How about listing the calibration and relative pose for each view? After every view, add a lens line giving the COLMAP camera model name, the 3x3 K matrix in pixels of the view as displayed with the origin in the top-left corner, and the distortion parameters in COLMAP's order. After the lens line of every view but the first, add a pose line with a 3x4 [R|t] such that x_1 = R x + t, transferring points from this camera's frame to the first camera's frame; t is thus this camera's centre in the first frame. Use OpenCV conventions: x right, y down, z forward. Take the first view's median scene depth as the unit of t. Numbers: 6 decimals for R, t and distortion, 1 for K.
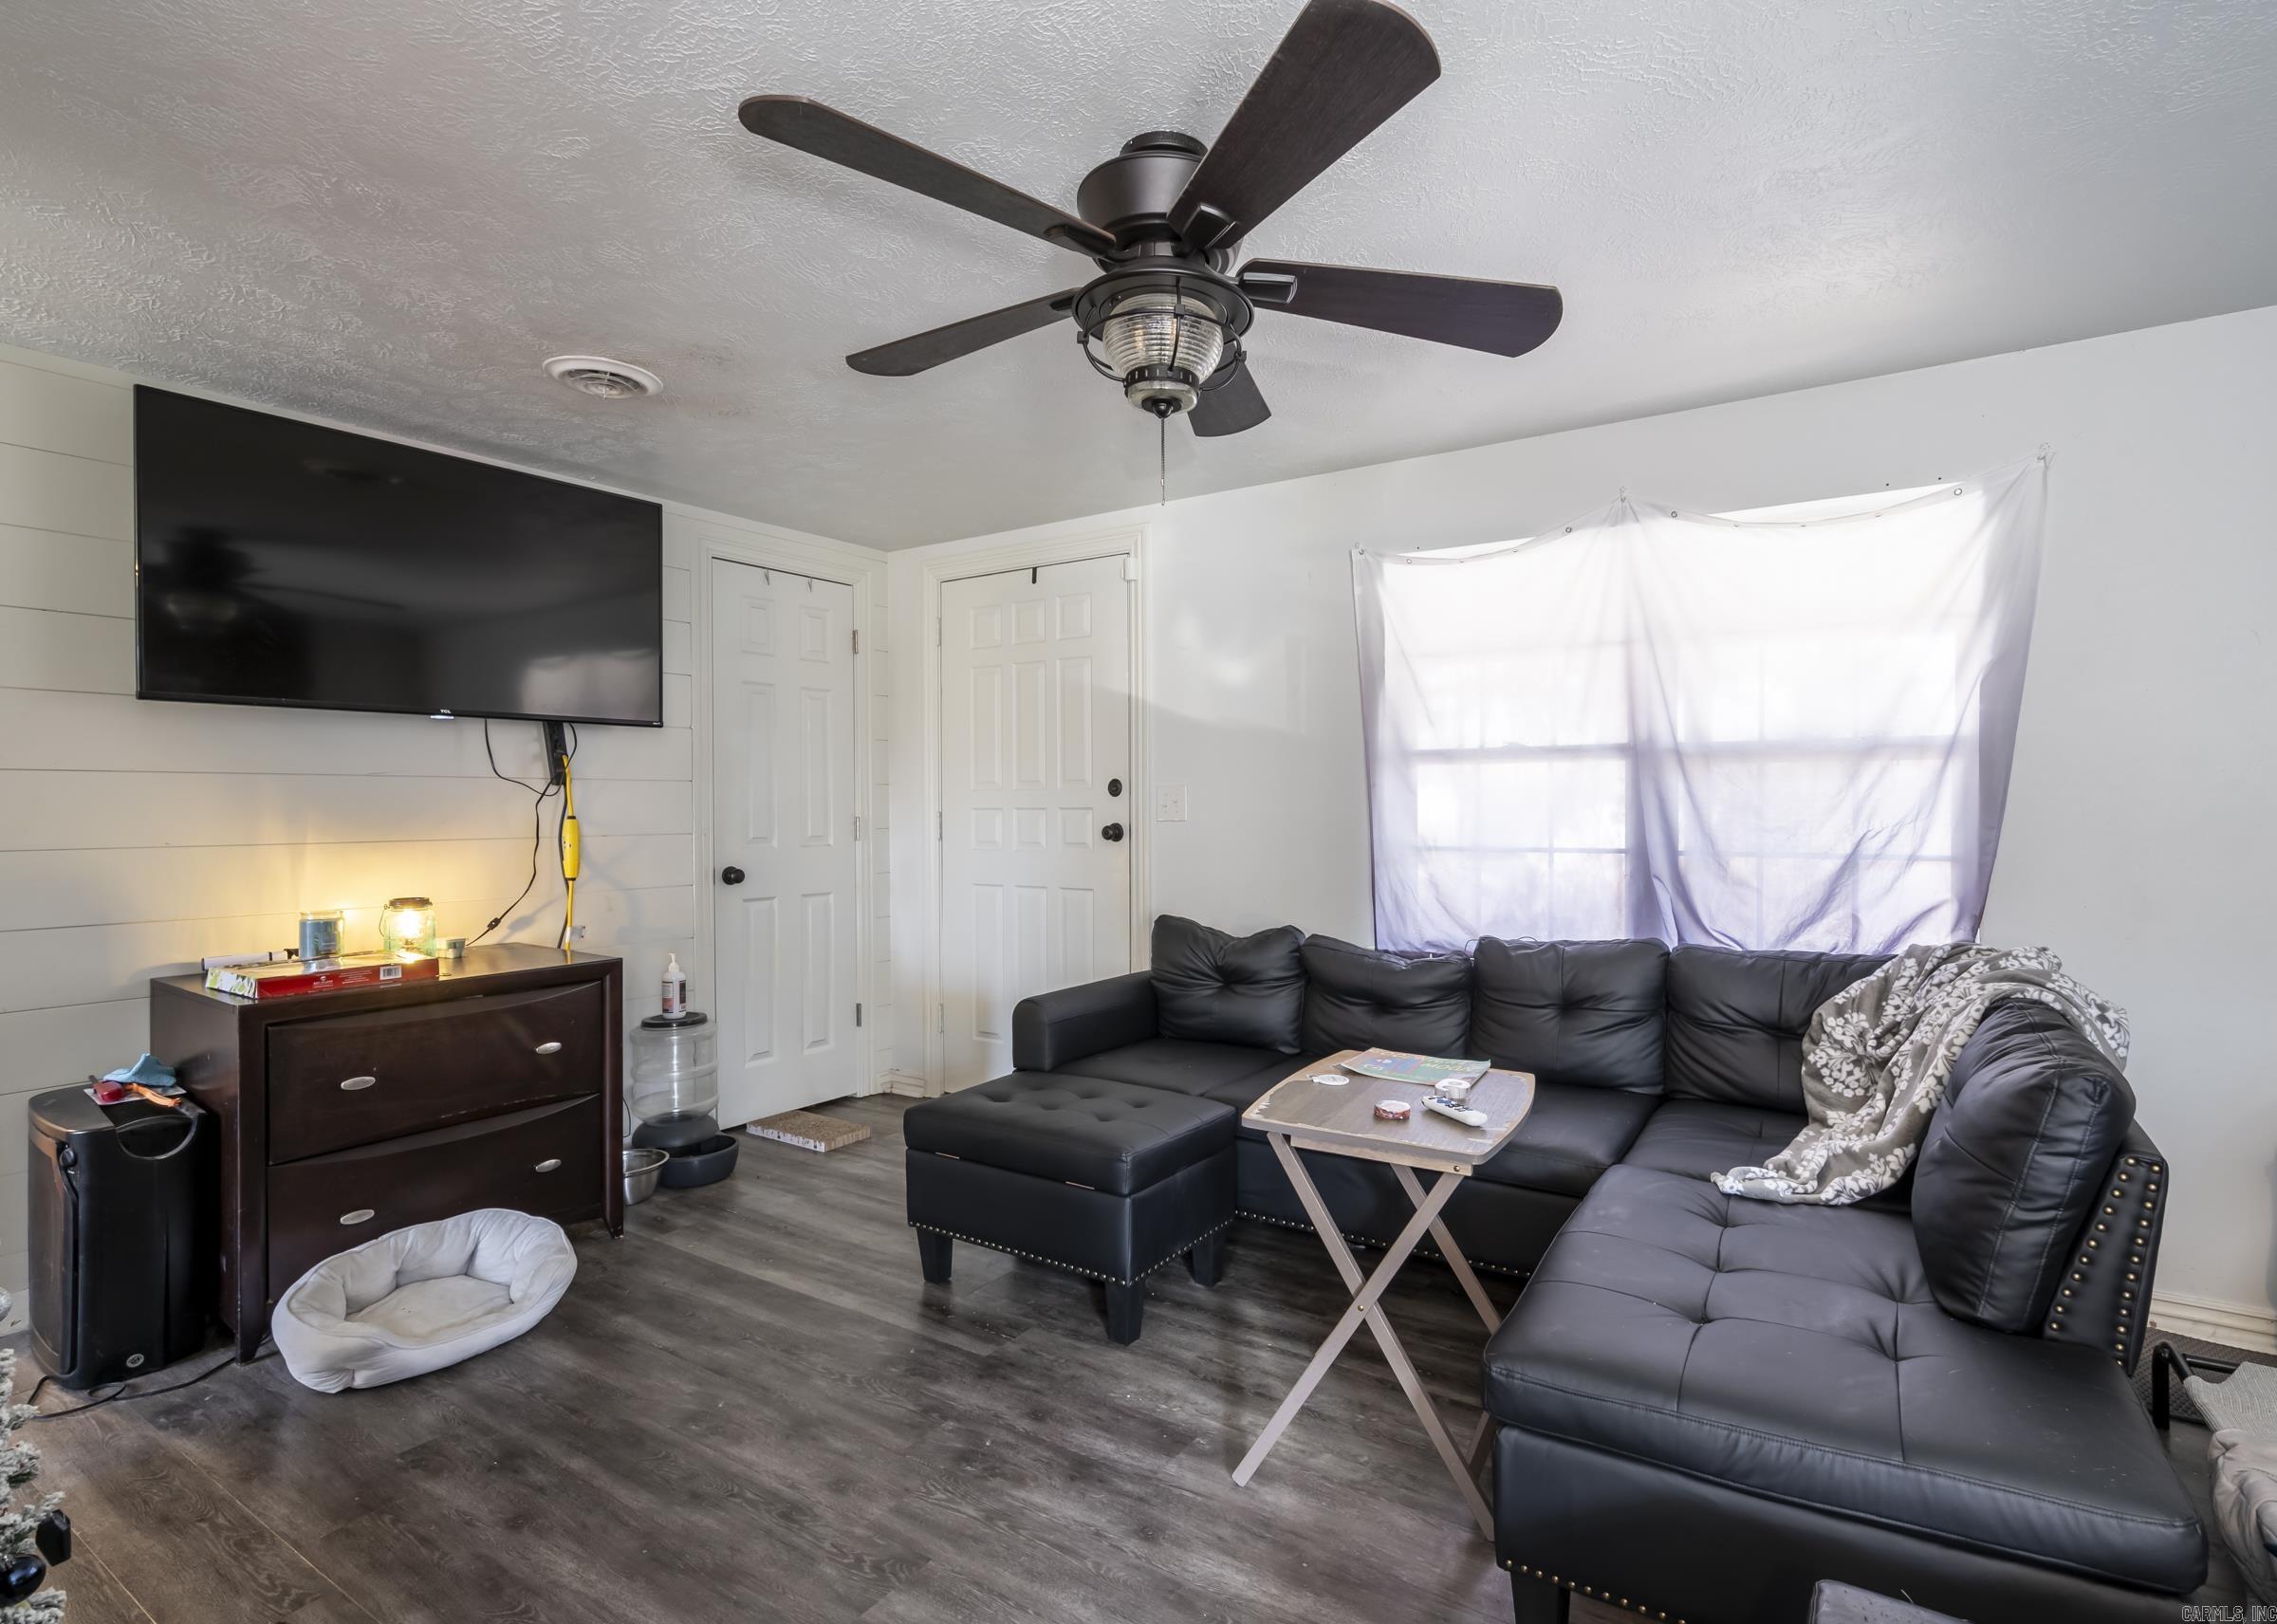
lens RADIAL K [[1106.9, 0, 1215.1], [0, 1106.9, 816.3], [0, 0, 1]] dist [0.001563, 0.000053]
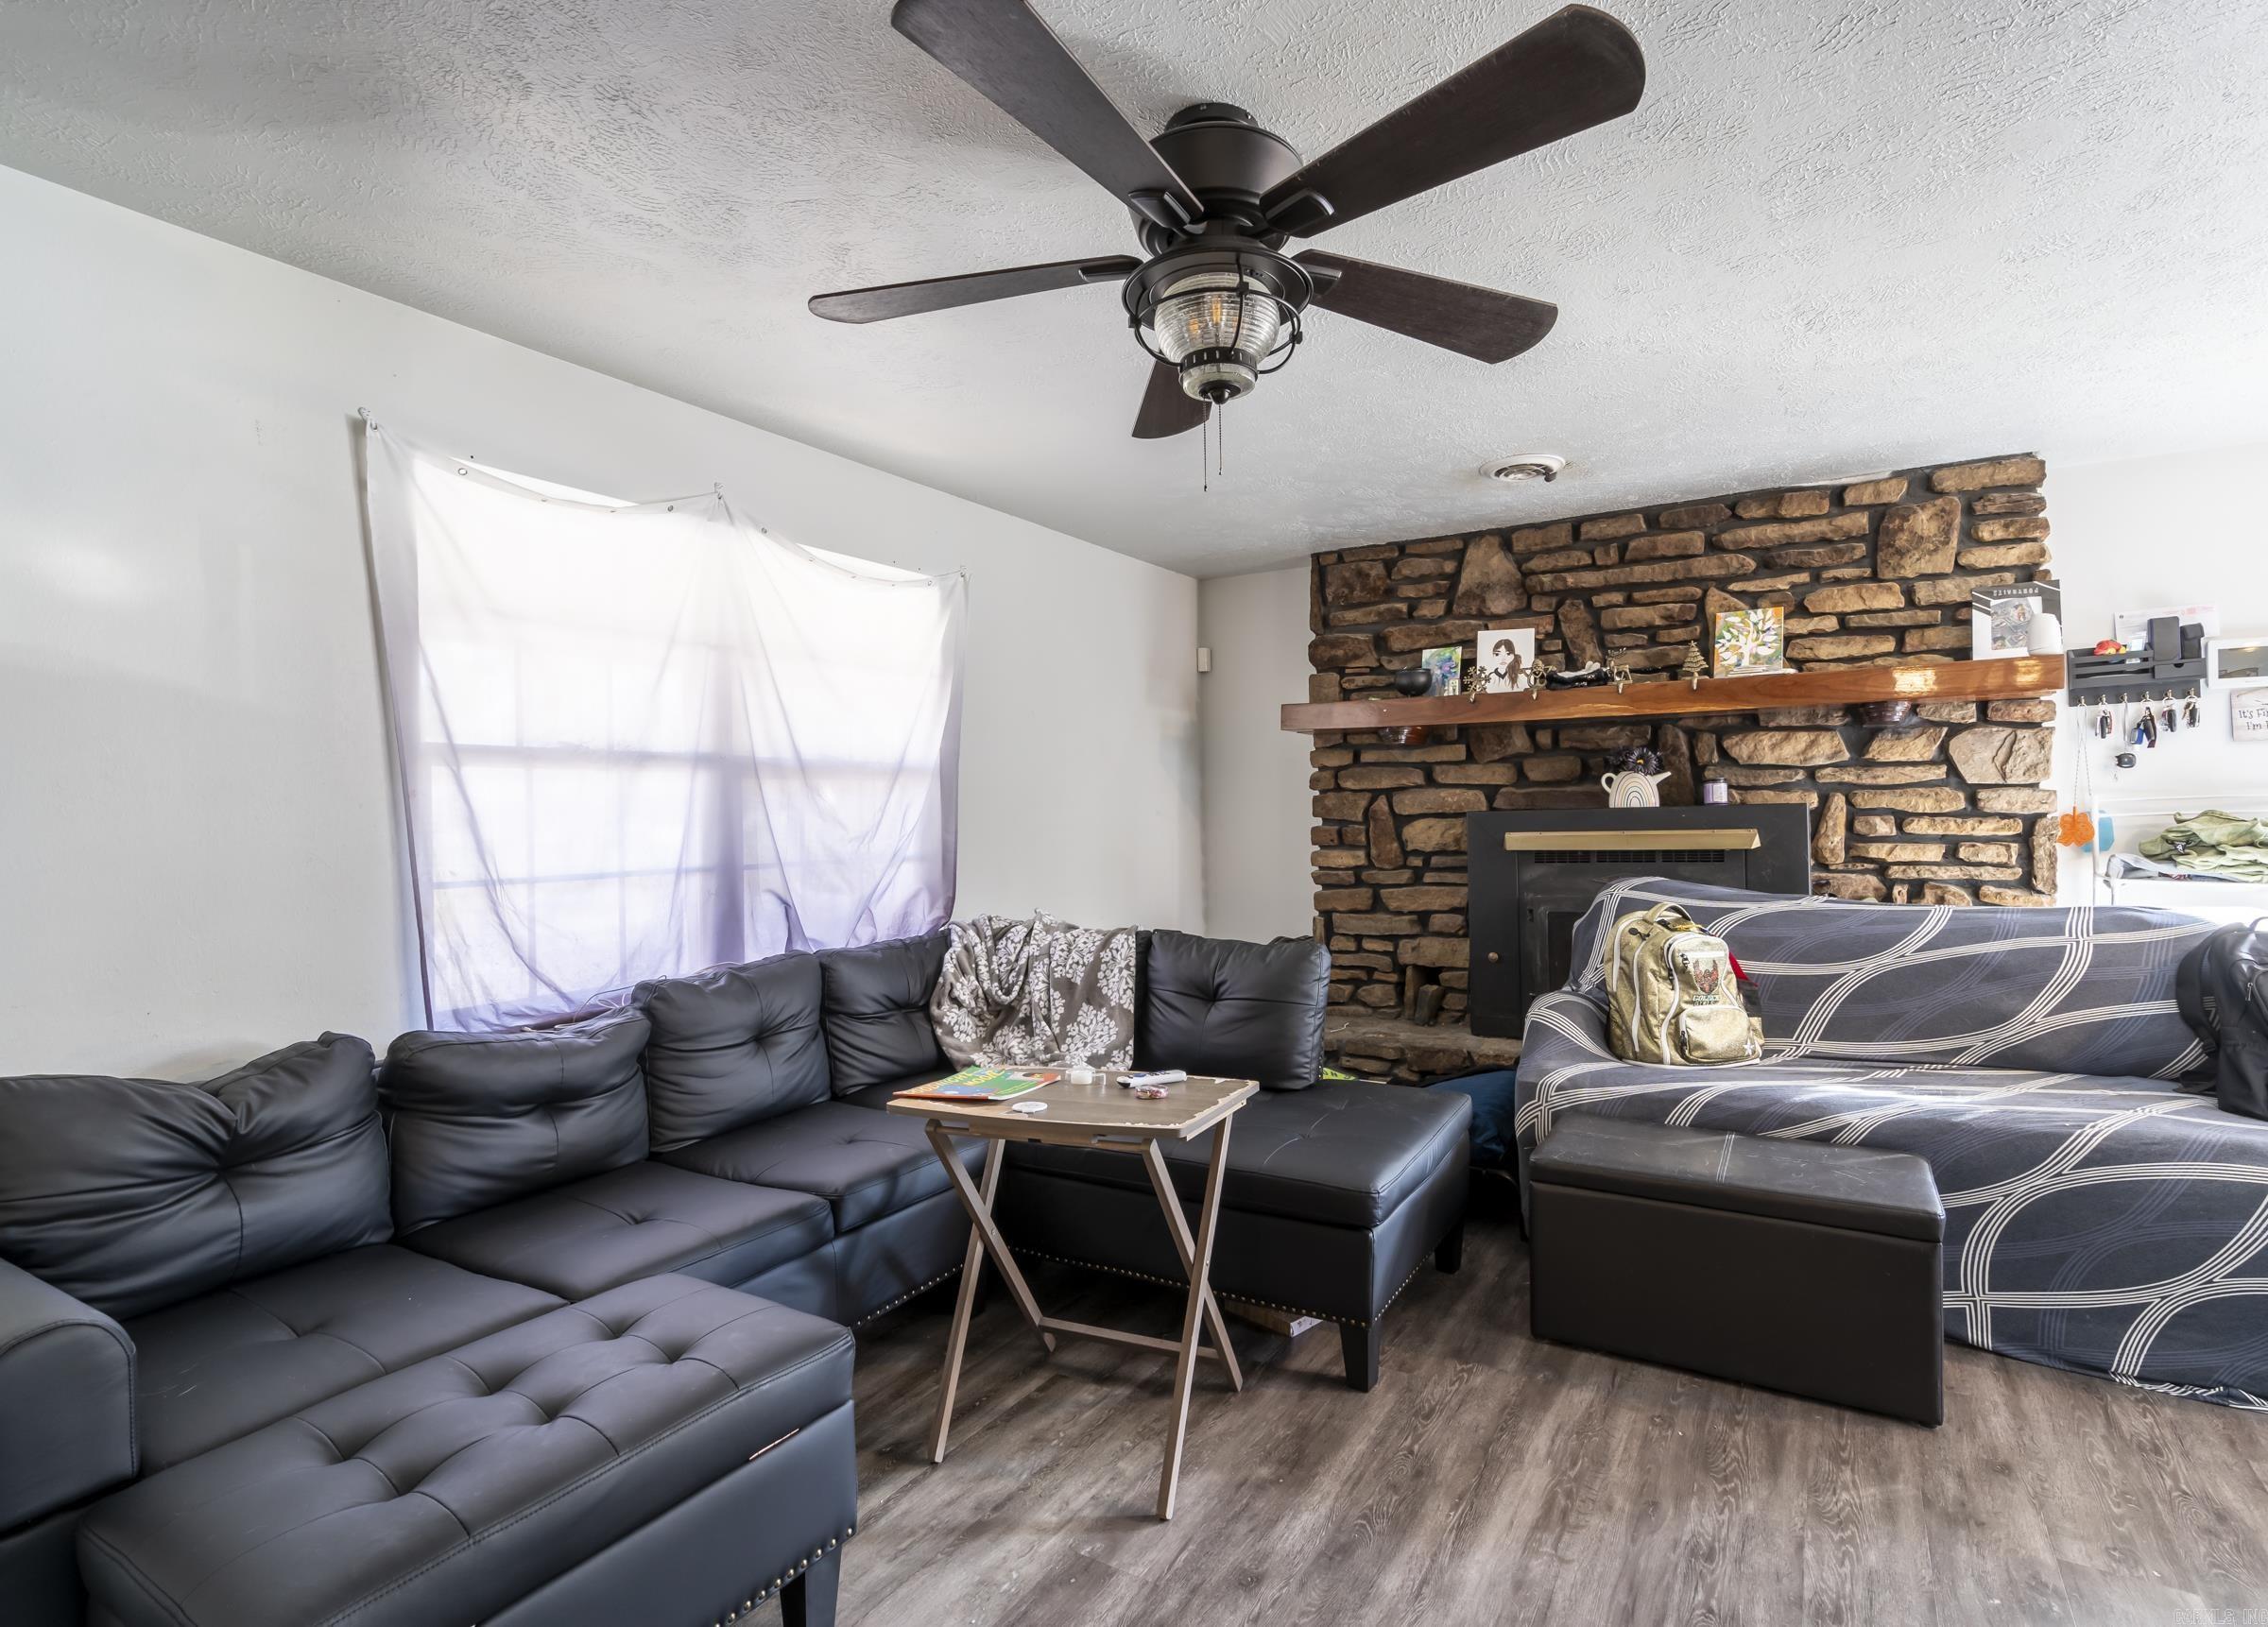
lens RADIAL K [[1102.5, 0, 1210.3], [0, 1102.5, 817.8], [0, 0, 1]] dist [0.001563, 0.000053]
pose [[-0.044135, -0.002728, 0.999022, -0.608000], [0.028610, 0.999583, 0.003994, -0.003521], [-0.998616, 0.028758, -0.044039, 0.645835]]
